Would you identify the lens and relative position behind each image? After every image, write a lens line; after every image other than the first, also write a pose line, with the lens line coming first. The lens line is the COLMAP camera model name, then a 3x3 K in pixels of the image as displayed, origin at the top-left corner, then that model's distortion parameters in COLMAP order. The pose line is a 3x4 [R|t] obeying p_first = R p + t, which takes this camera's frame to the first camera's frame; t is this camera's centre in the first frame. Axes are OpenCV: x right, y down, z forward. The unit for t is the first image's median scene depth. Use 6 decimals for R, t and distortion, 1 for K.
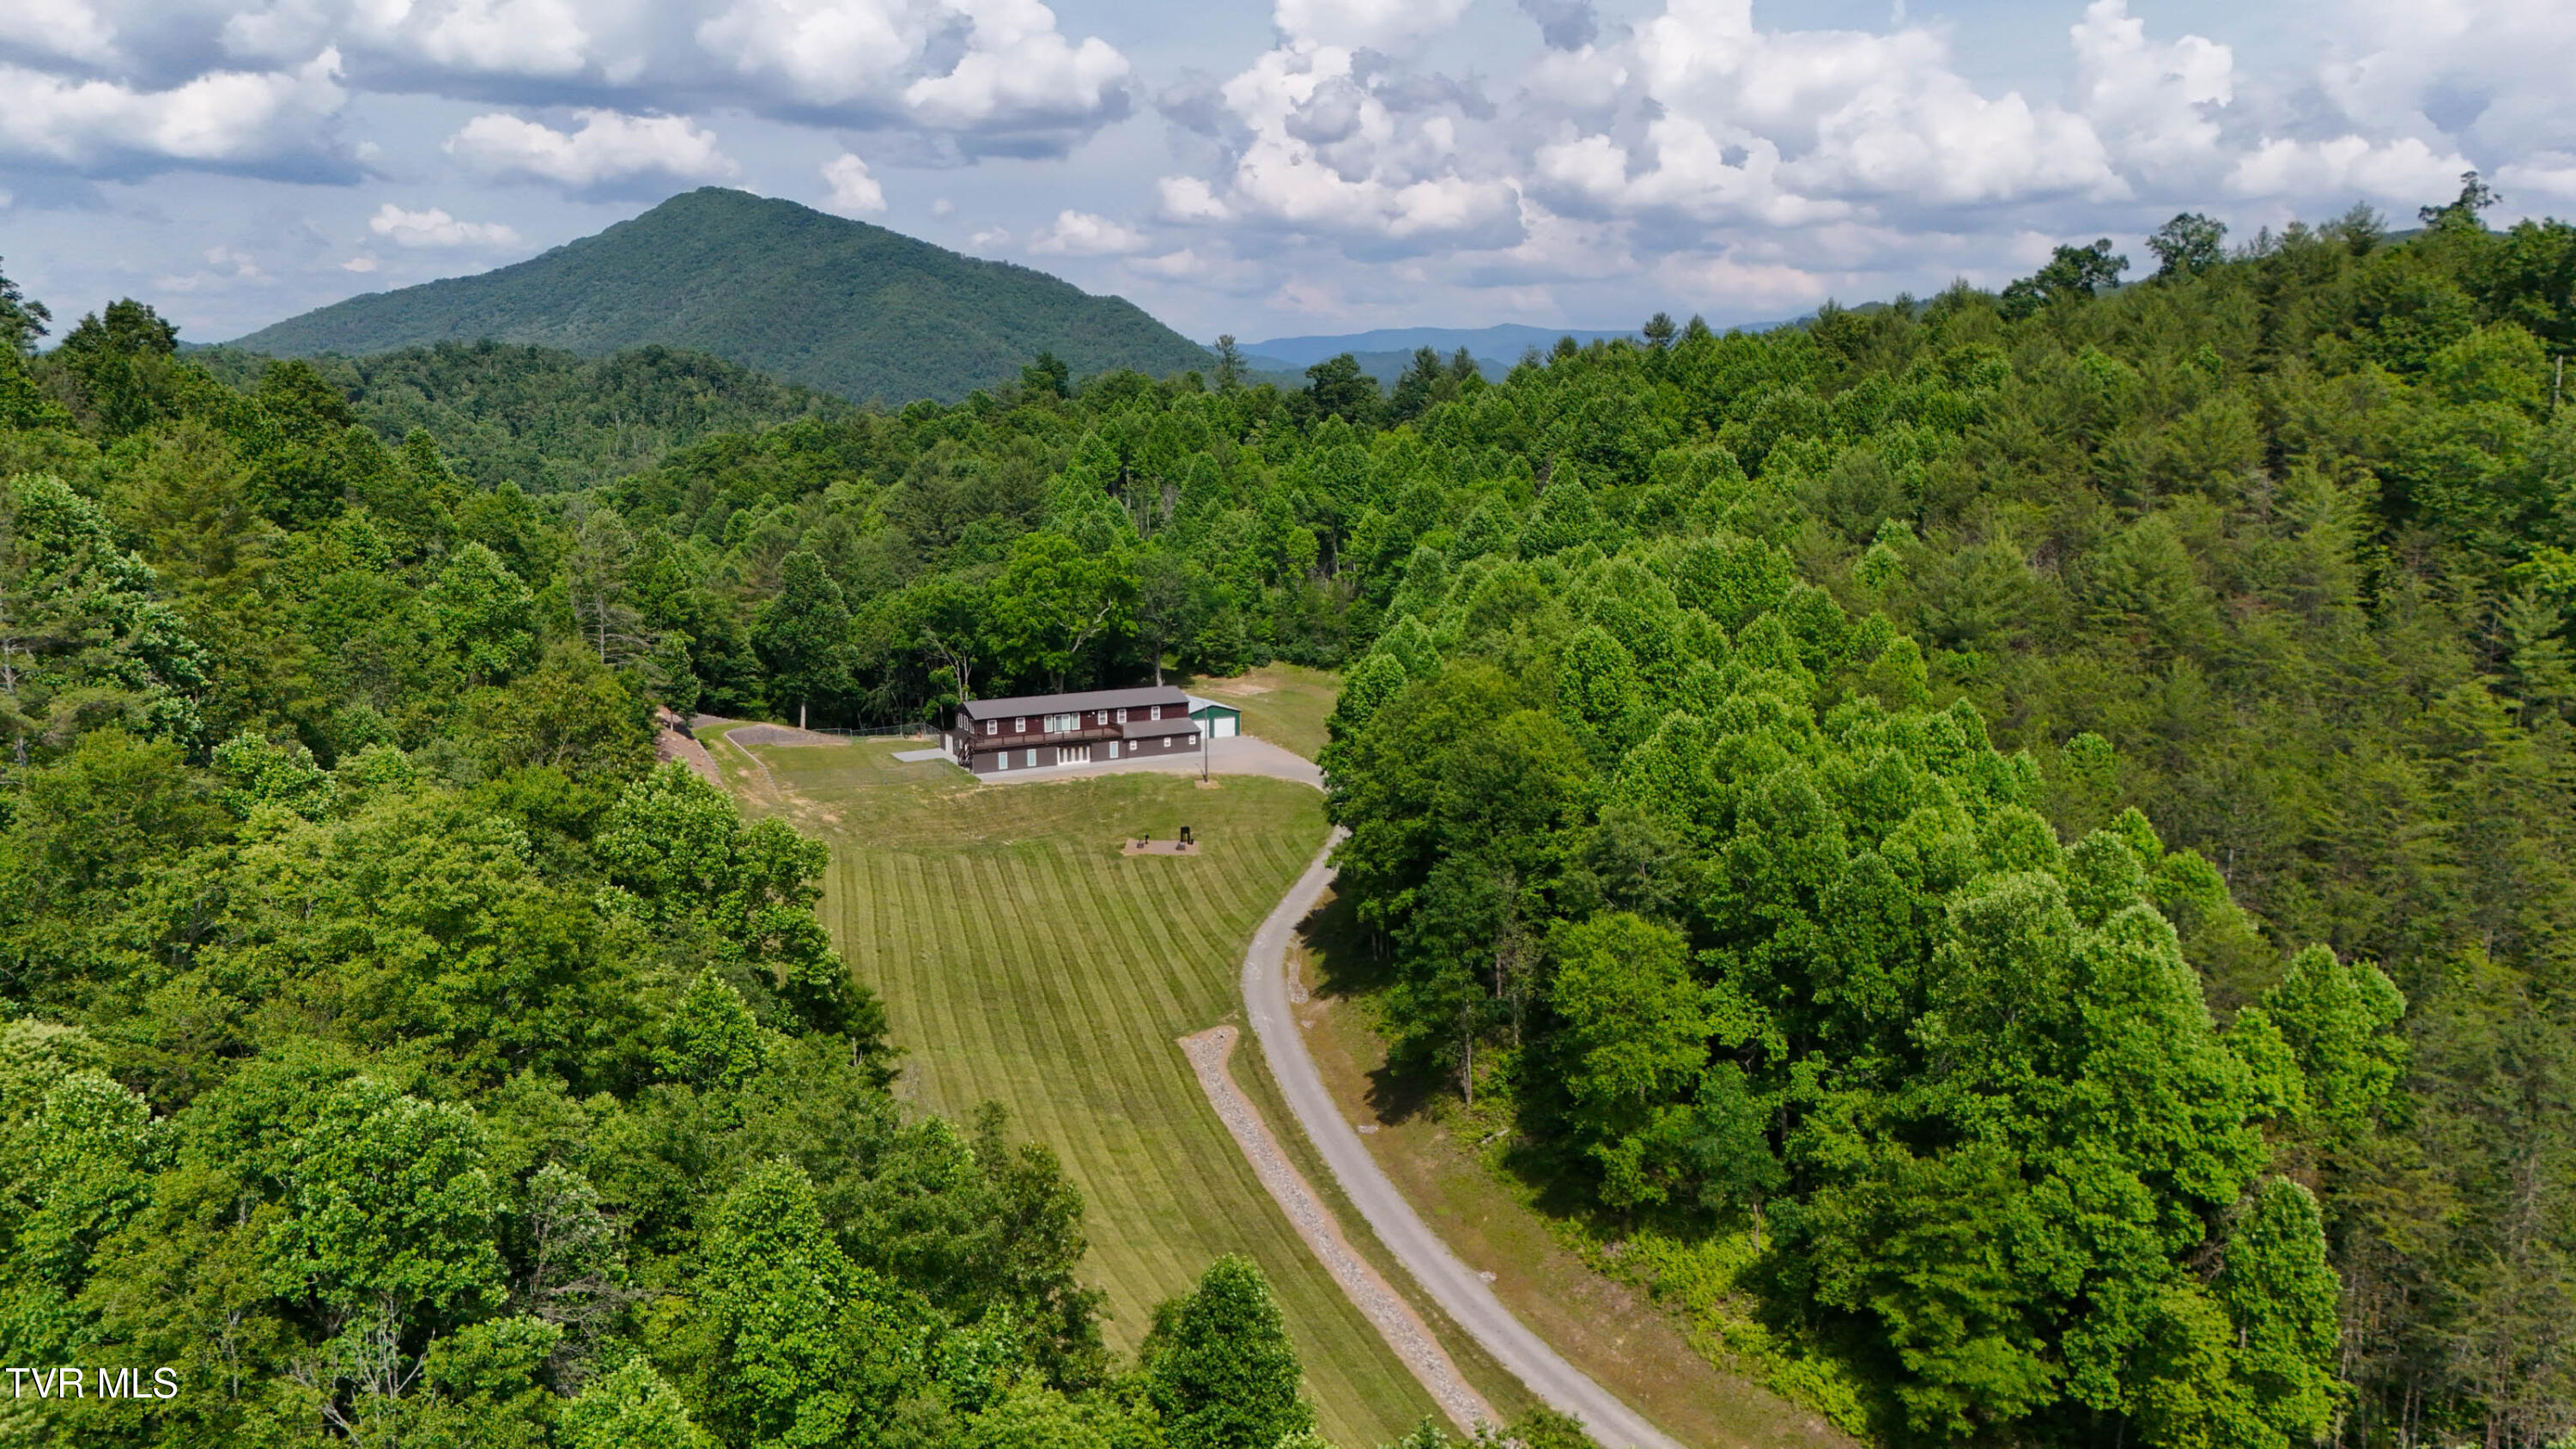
lens RADIAL K [[1861.1, 0, 1304.8], [0, 1861.1, 727.8], [0, 0, 1]] dist [0.059717, -0.047823]
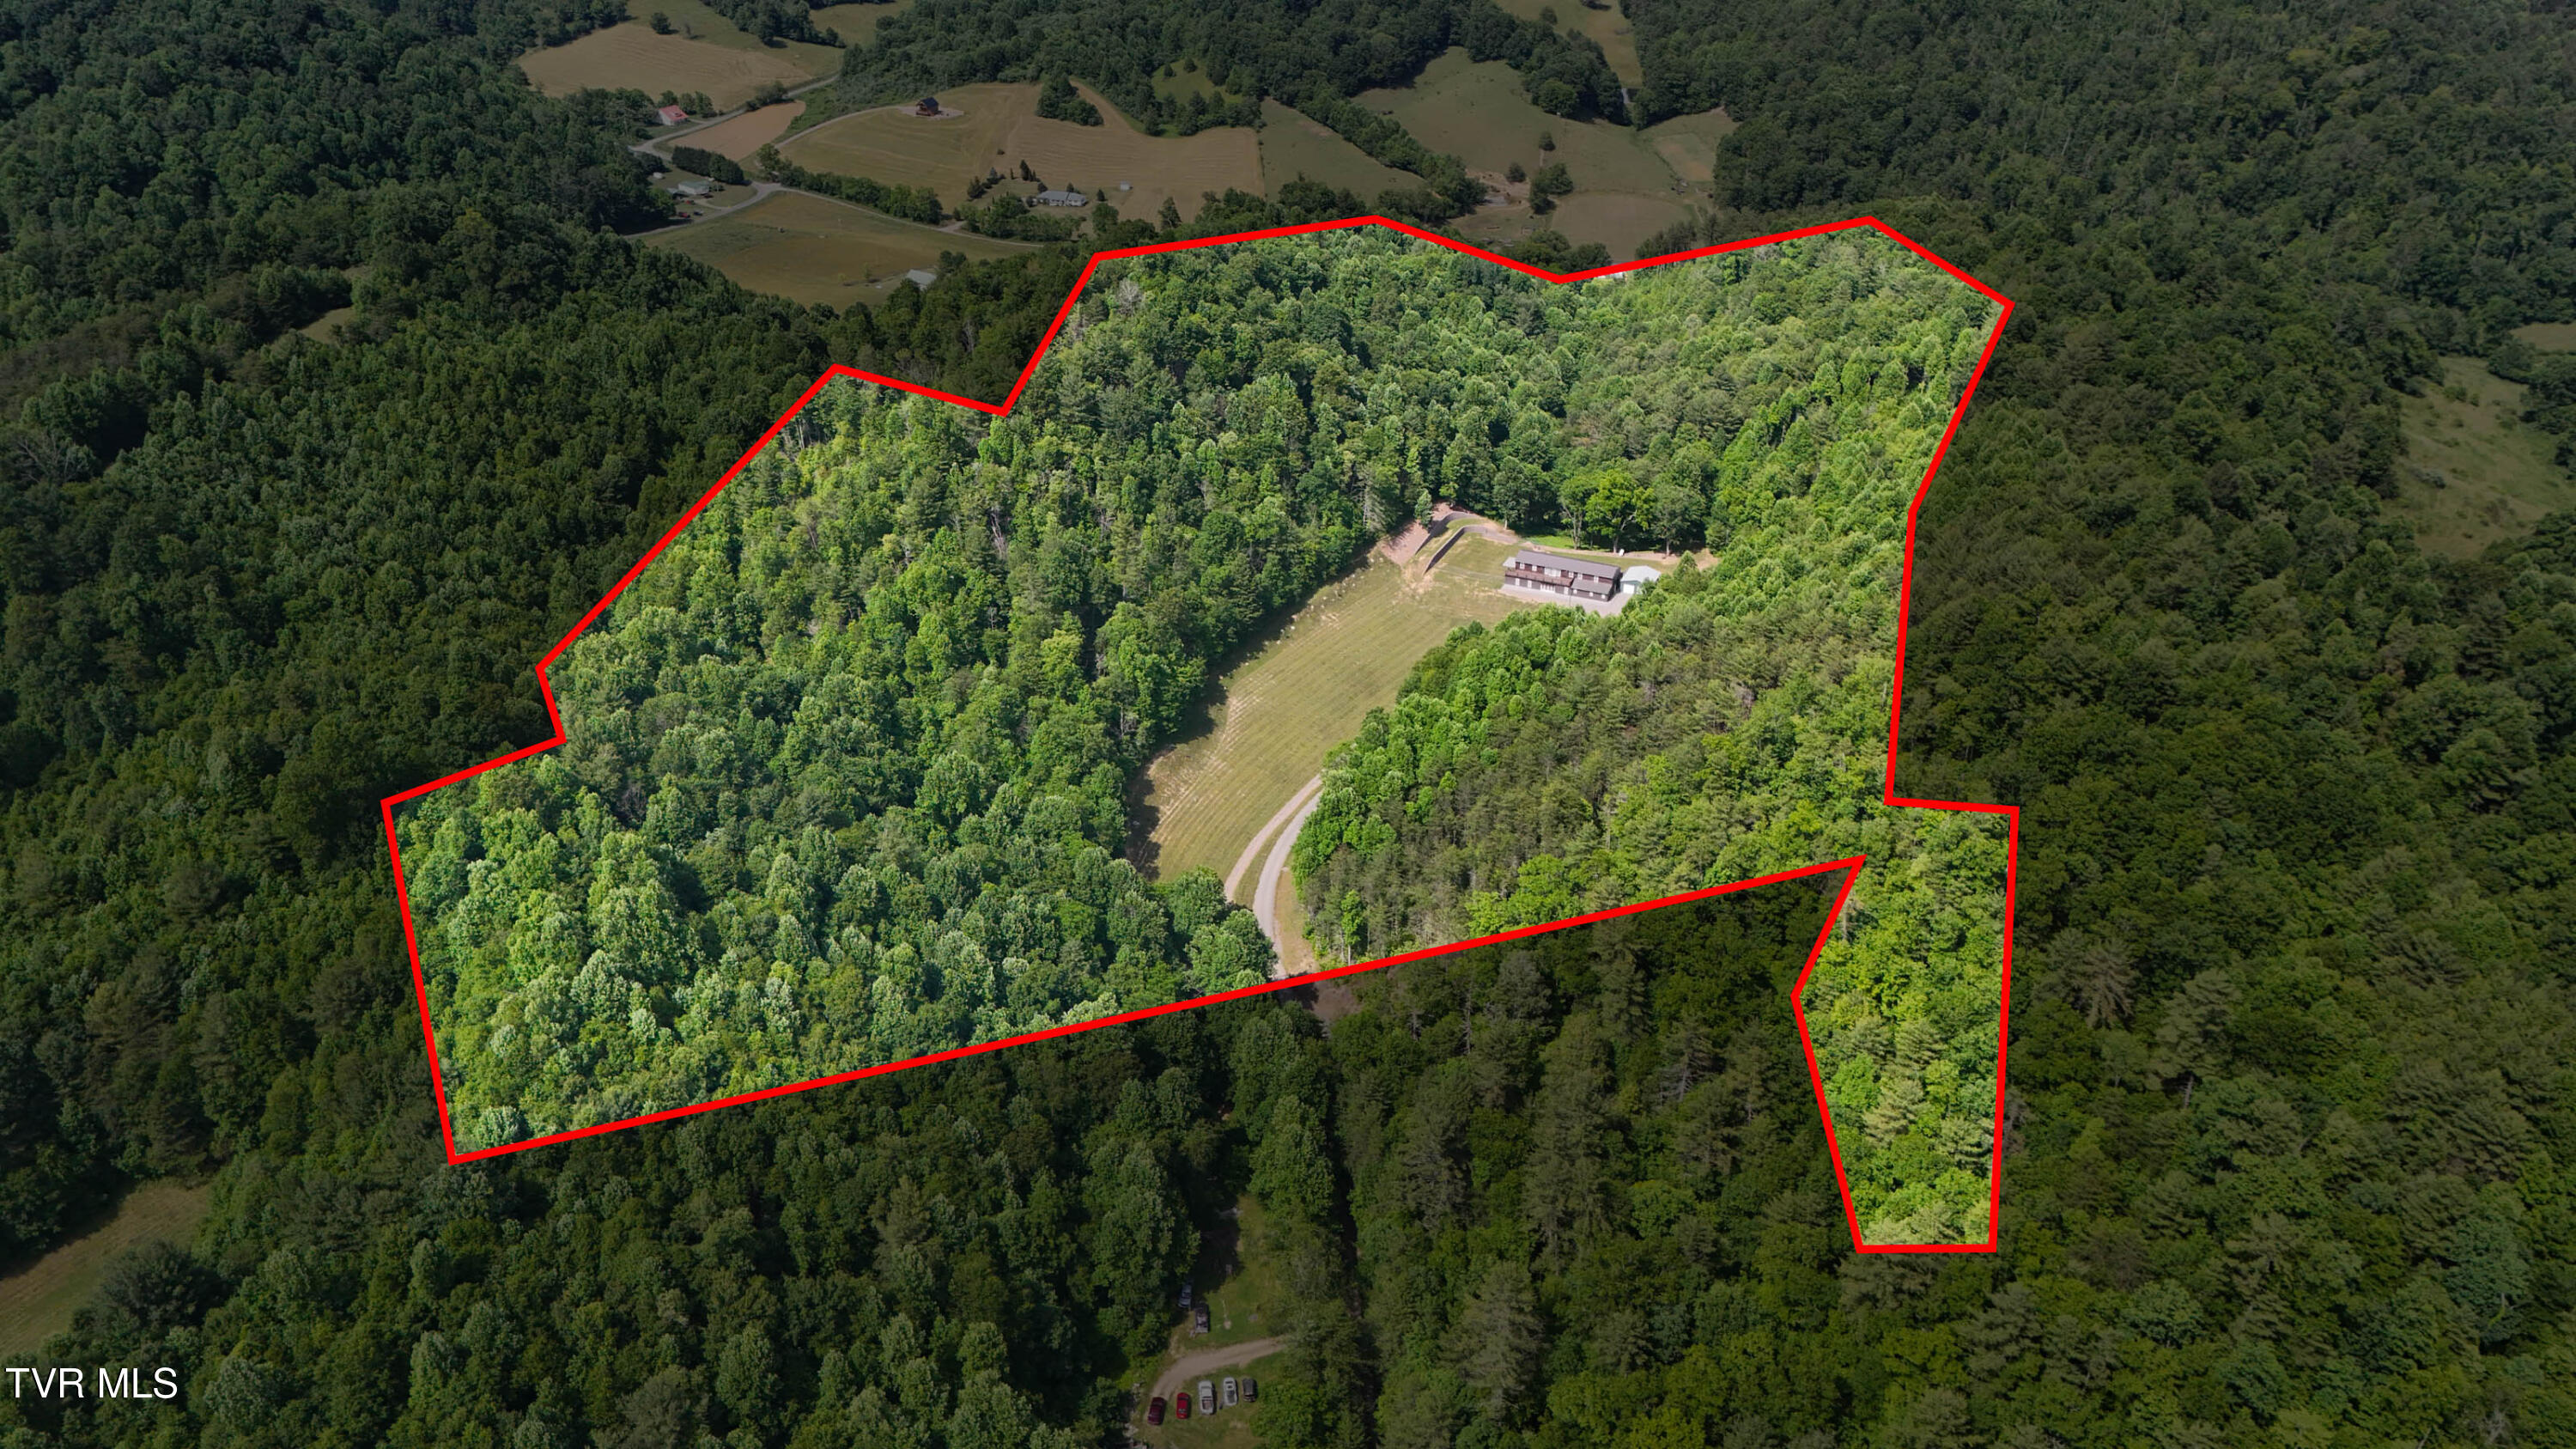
lens RADIAL K [[1861.1, 0, 1304.8], [0, 1861.1, 727.8], [0, 0, 1]] dist [0.059717, -0.047823]
pose [[0.603934, 0.396756, -0.691265, 1.224703], [-0.140784, 0.906762, 0.397444, -0.634268], [0.784502, -0.142711, 0.603482, -0.590700]]
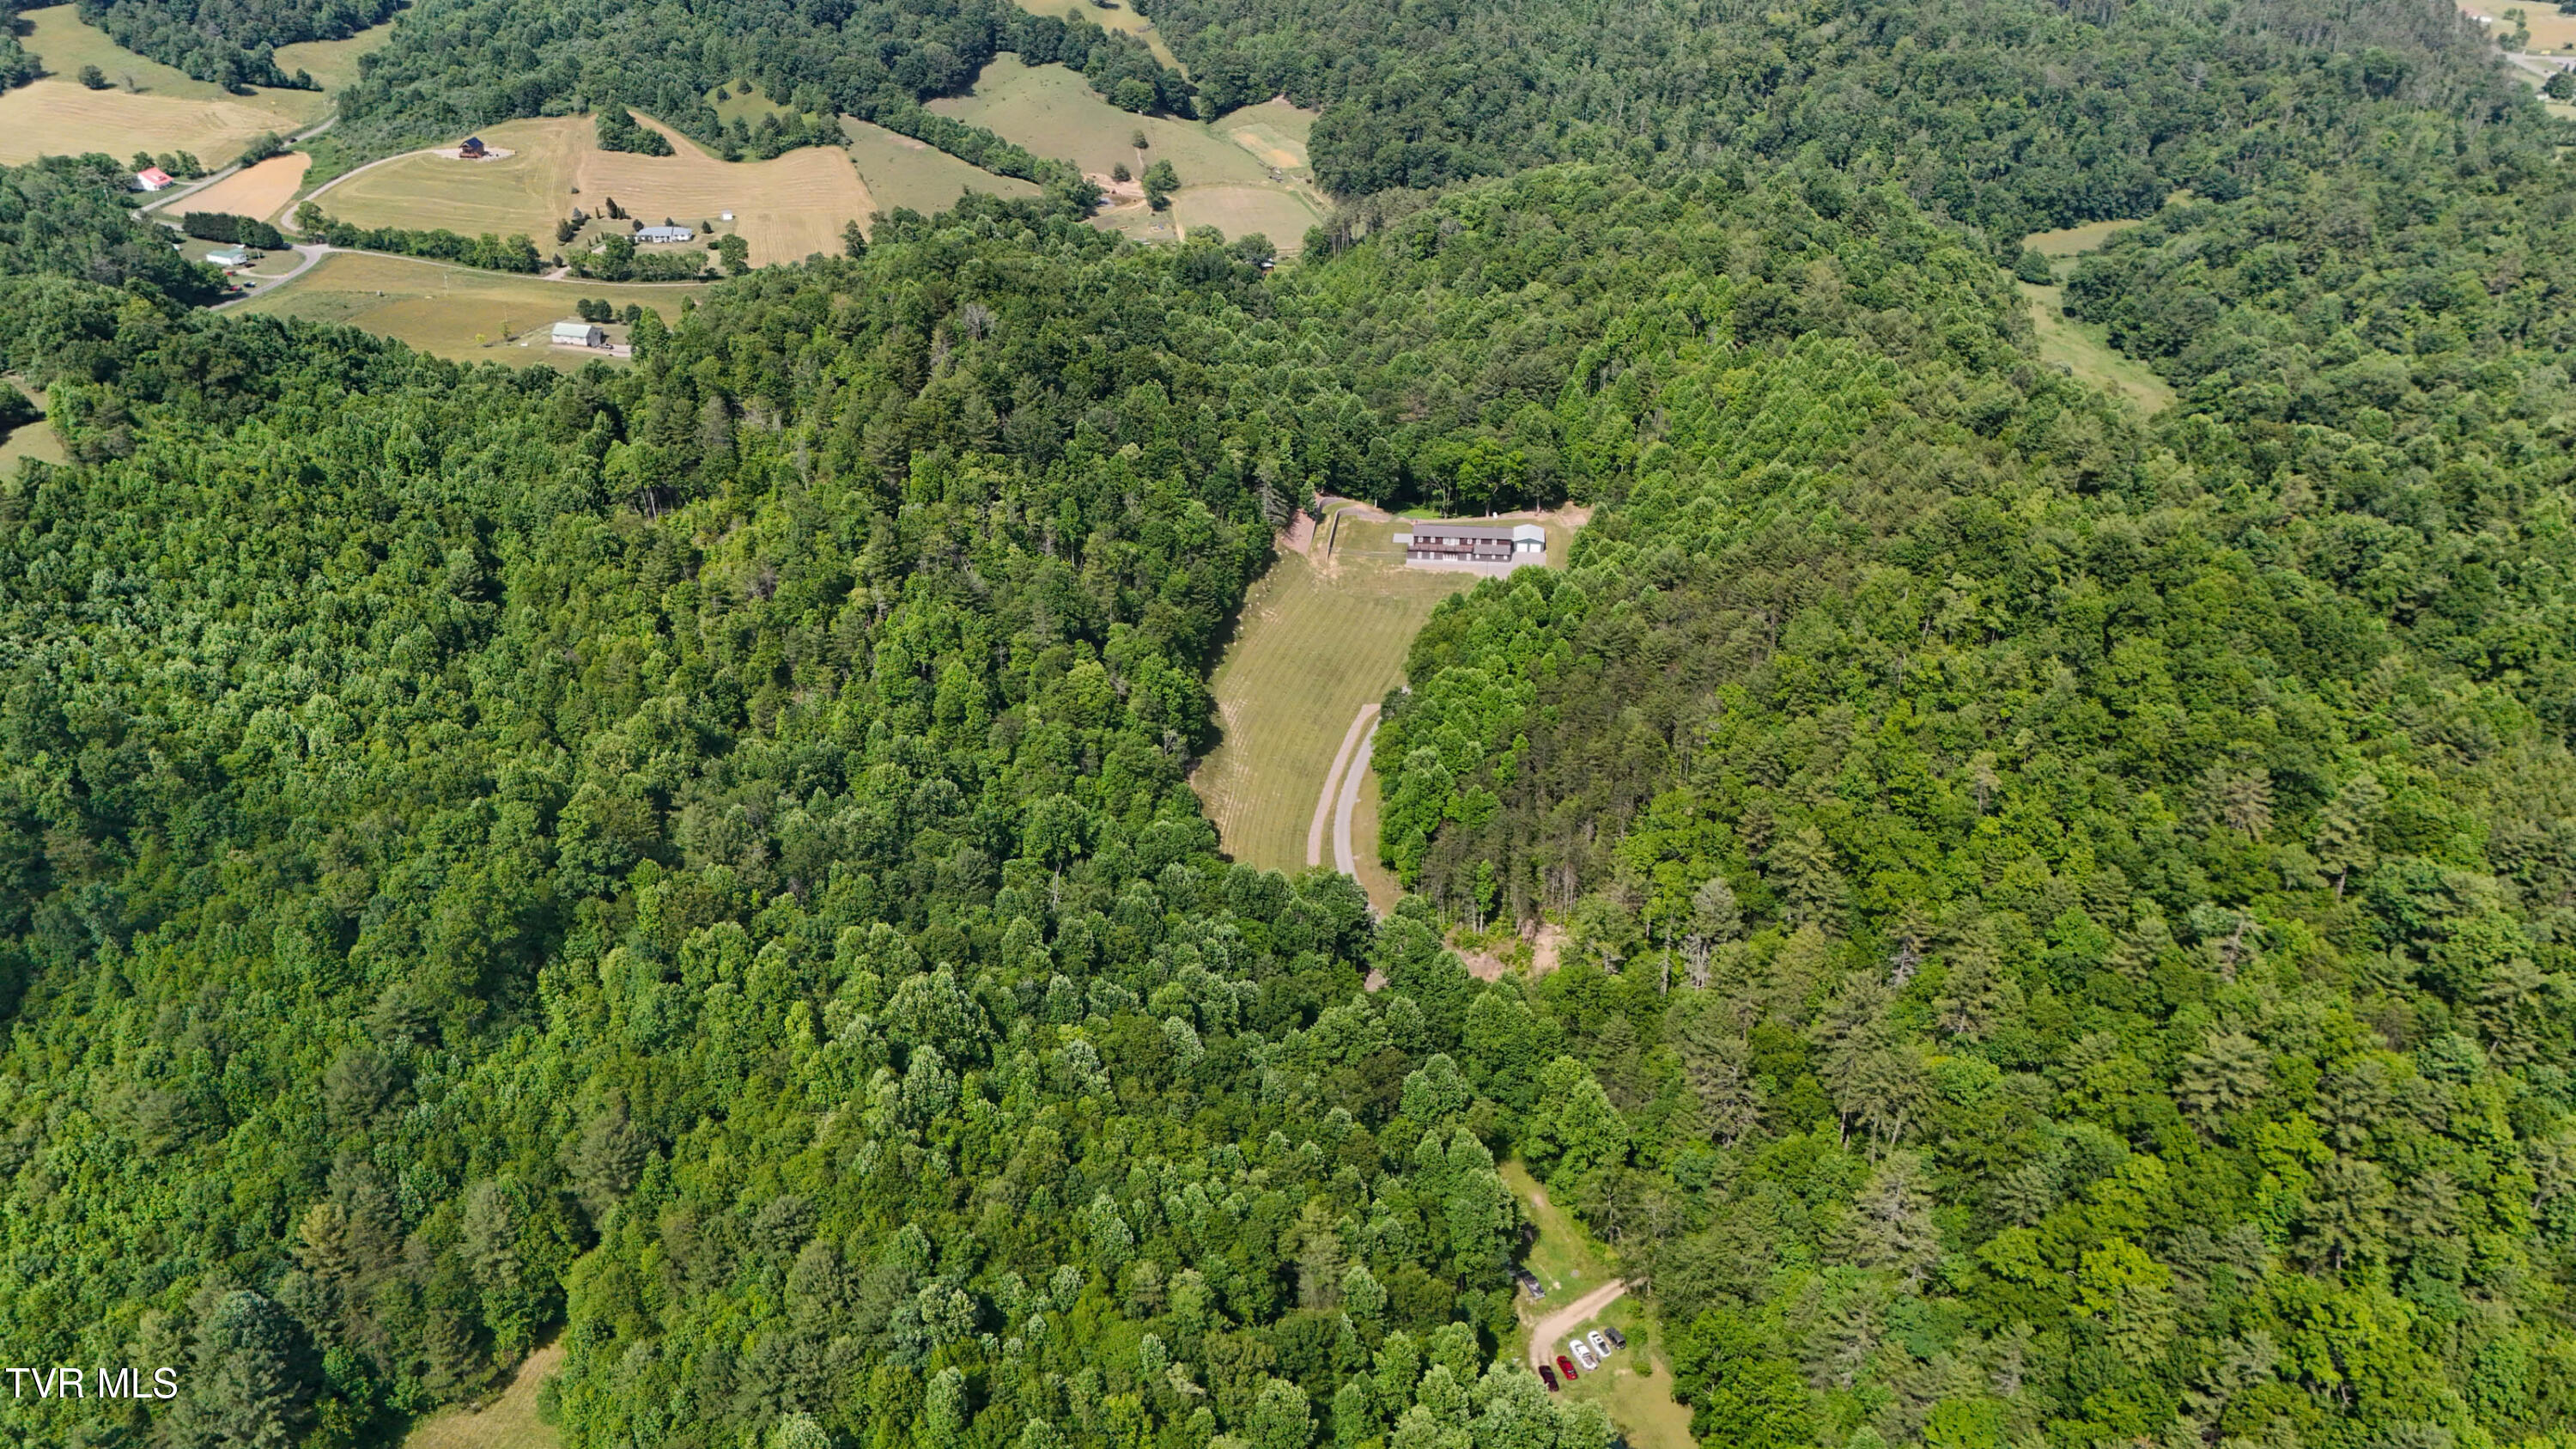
lens RADIAL K [[1861.1, 0, 1304.8], [0, 1861.1, 727.8], [0, 0, 1]] dist [0.059717, -0.047823]
pose [[0.825109, 0.279621, -0.490924, 0.864105], [-0.098130, 0.926656, 0.362877, -0.570238], [0.556385, -0.251239, 0.792032, -0.952897]]
